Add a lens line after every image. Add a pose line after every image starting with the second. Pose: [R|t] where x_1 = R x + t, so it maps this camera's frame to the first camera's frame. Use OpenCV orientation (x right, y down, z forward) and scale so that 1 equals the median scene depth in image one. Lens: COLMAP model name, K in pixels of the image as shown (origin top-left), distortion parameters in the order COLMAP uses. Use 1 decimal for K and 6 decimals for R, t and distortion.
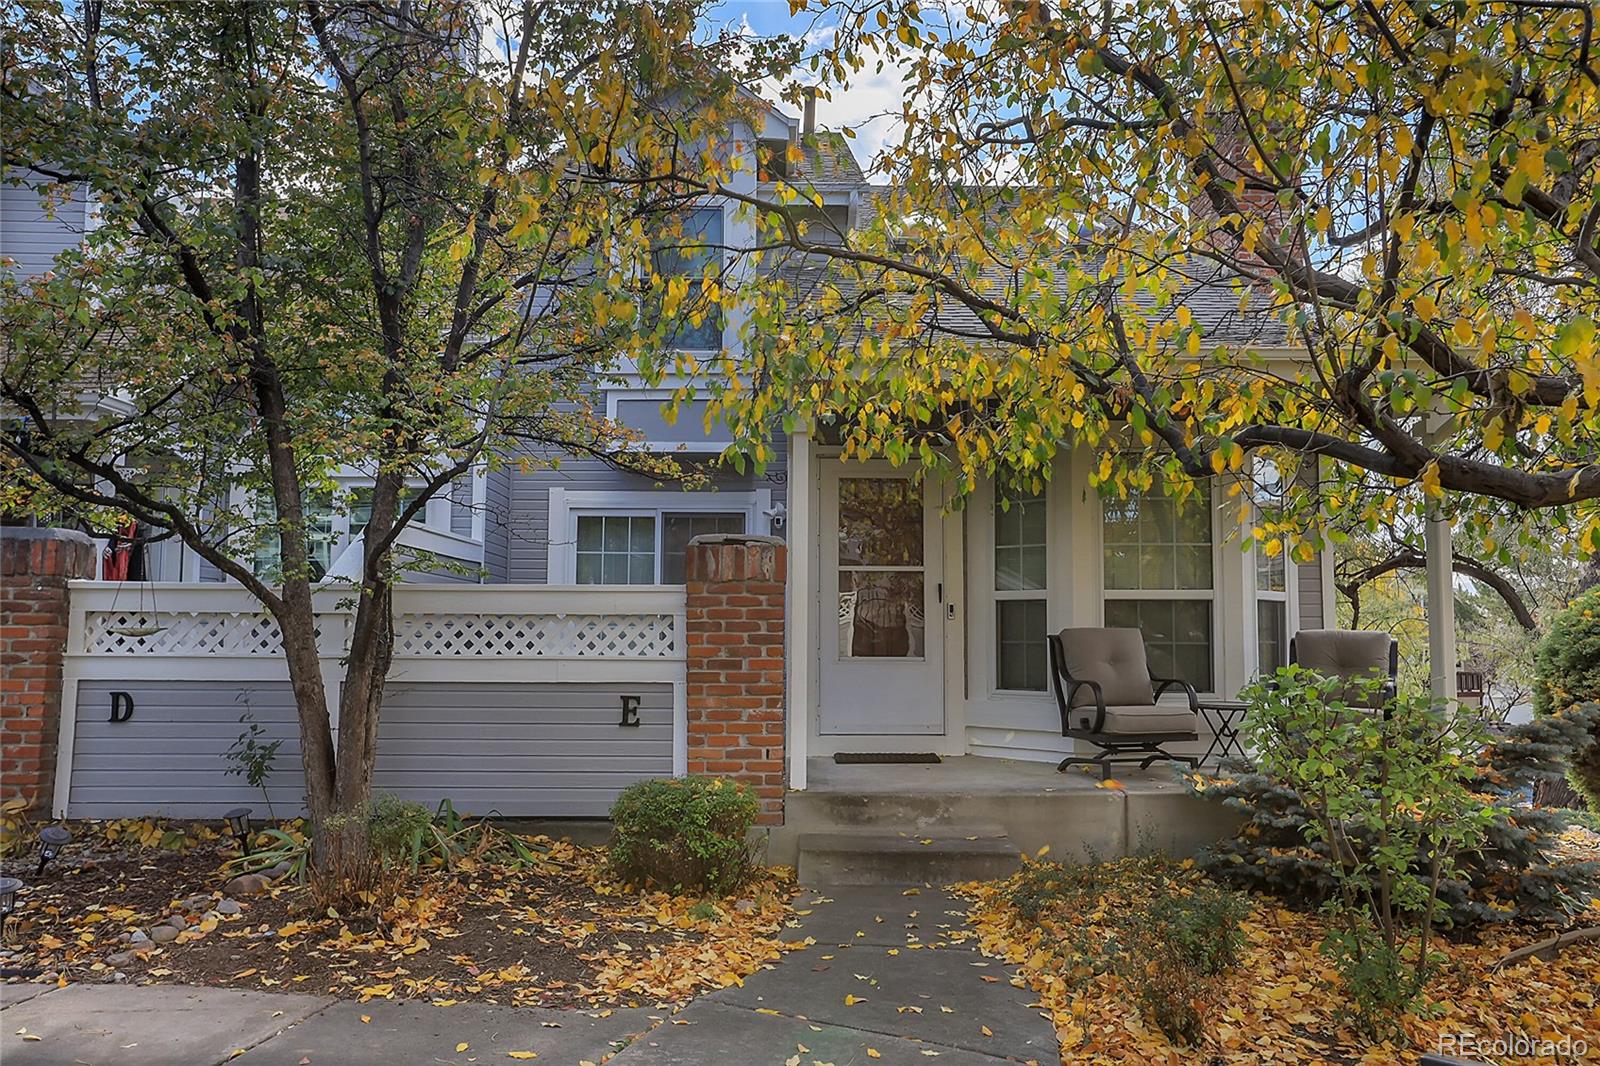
lens RADIAL K [[1381.2, 0, 800.0], [0, 1381.2, 533.0], [0, 0, 1]] dist [0.045299, -0.003561]
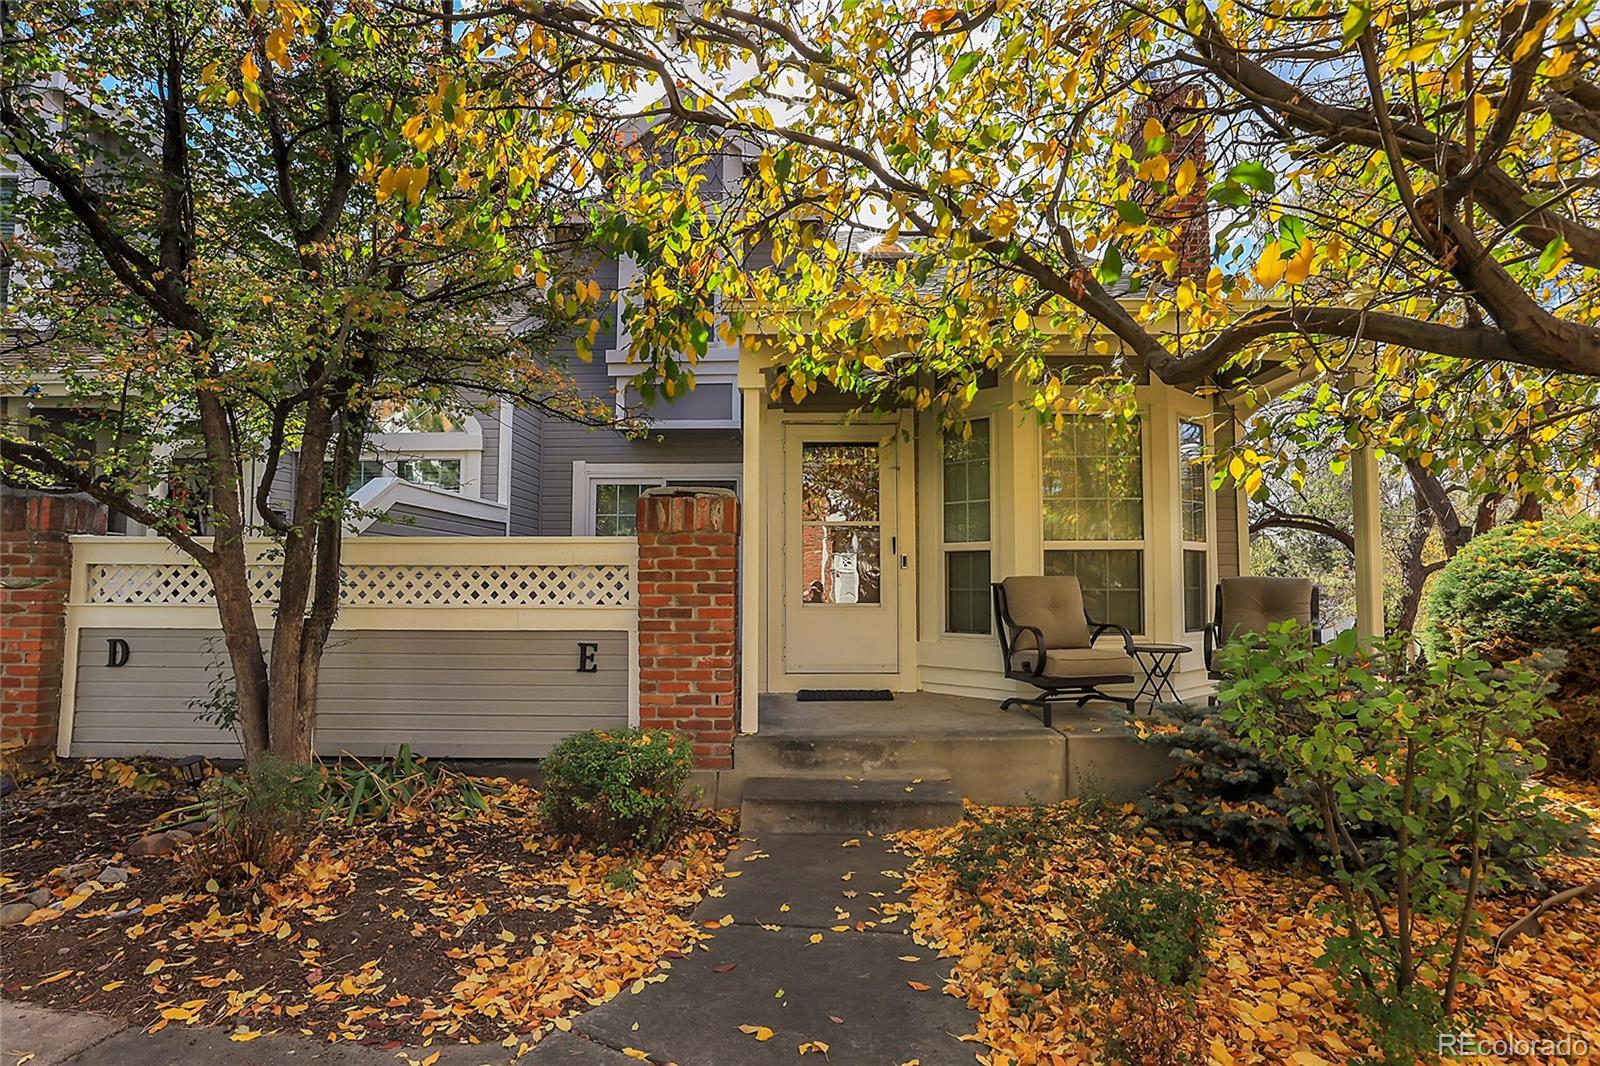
lens RADIAL K [[941.4, 0, 800.0], [0, 941.4, 533.0], [0, 0, 1]] dist [-0.002902, 0.001593]
pose [[0.999616, -0.005478, -0.027173, 0.057654], [0.006062, 0.999751, 0.021469, 0.020972], [0.027049, -0.021626, 0.999400, 0.303435]]
